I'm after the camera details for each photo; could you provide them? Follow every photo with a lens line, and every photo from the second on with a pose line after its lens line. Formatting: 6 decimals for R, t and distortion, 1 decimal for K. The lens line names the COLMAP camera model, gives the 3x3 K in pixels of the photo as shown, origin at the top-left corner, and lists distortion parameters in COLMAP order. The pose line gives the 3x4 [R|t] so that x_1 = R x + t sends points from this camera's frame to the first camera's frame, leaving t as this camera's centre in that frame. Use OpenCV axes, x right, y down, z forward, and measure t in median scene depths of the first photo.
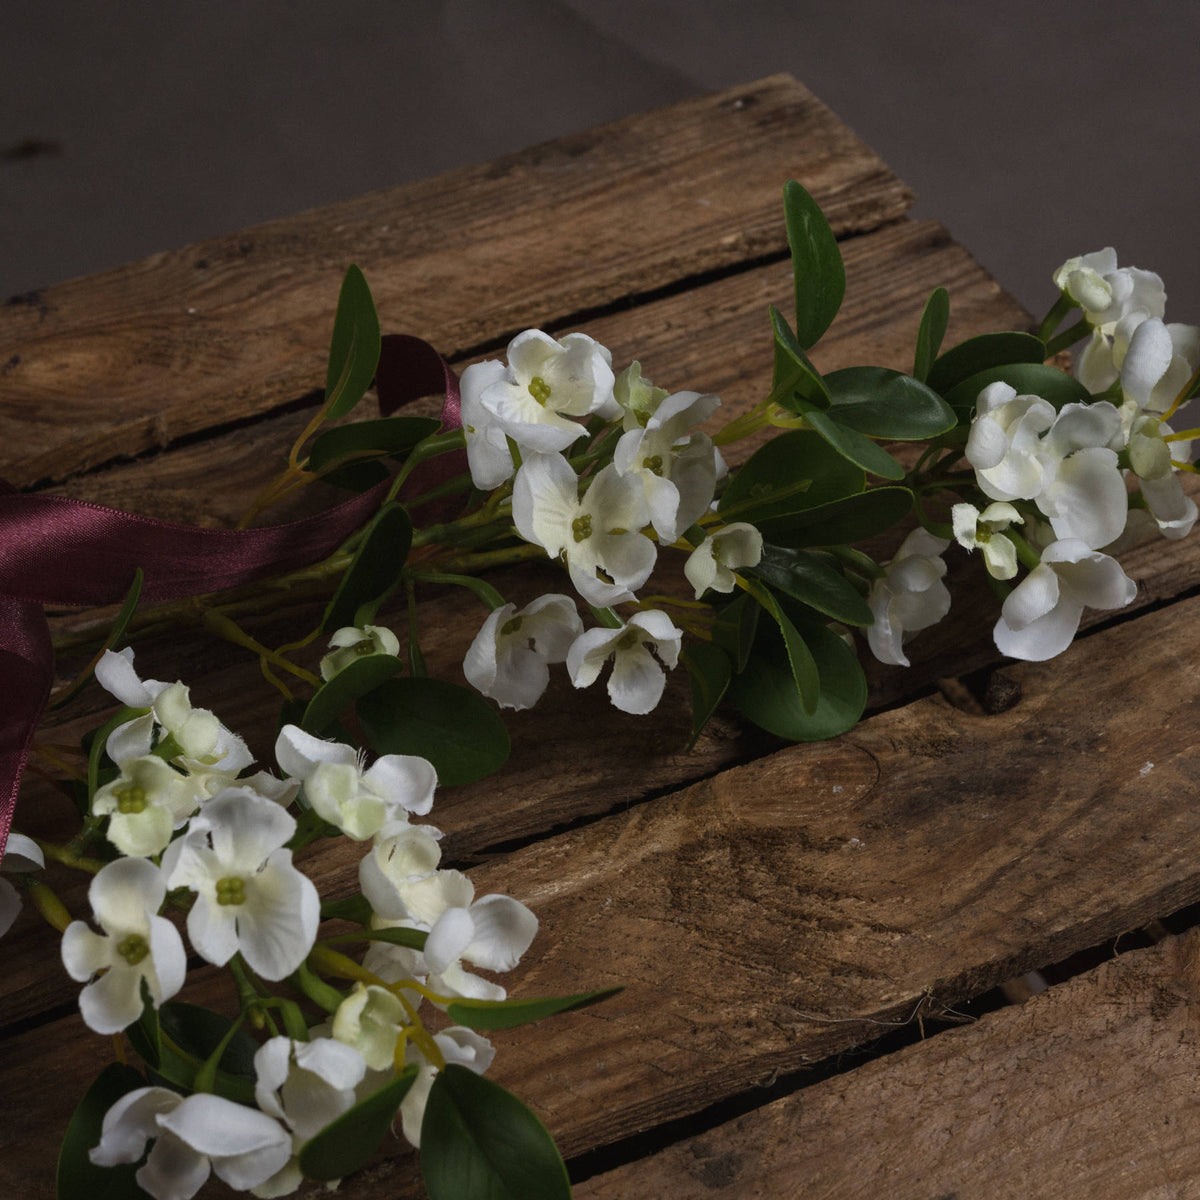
lens RADIAL K [[2731.1, 0, 599.5], [0, 2731.1, 599.8], [0, 0, 1]] dist [-0.038397, 0.000000]
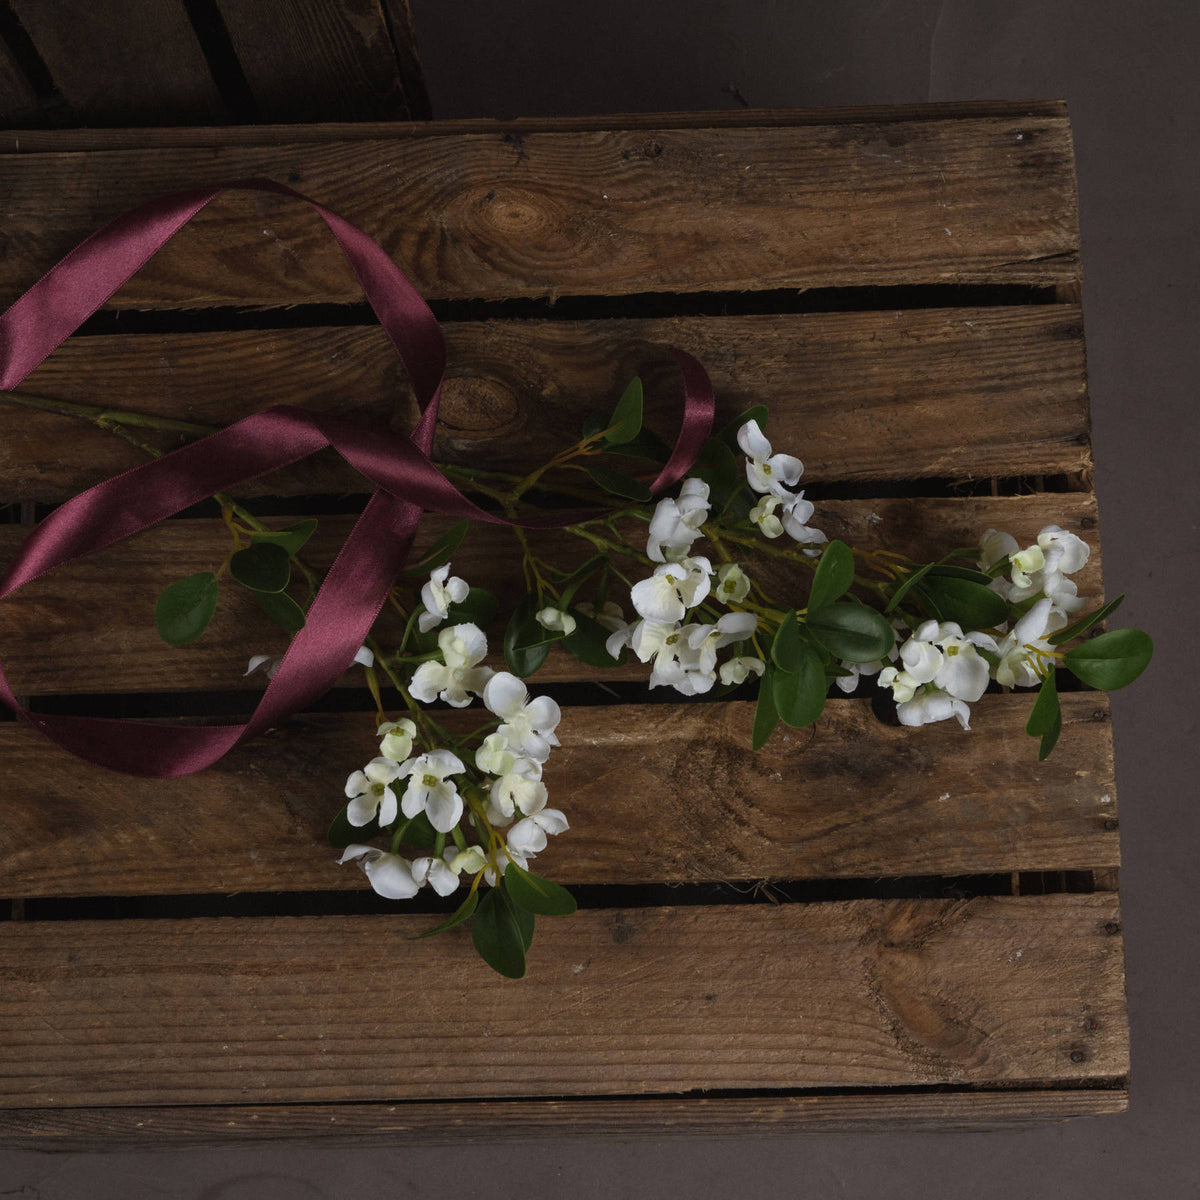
lens RADIAL K [[2731.1, 0, 600.5], [0, 2731.1, 600.2], [0, 0, 1]] dist [-0.038397, 0.000000]
pose [[0.913039, 0.400313, -0.078159, 0.081612], [-0.264903, 0.727717, 0.632657, -1.181699], [0.310138, -0.556936, 0.770478, -0.436787]]
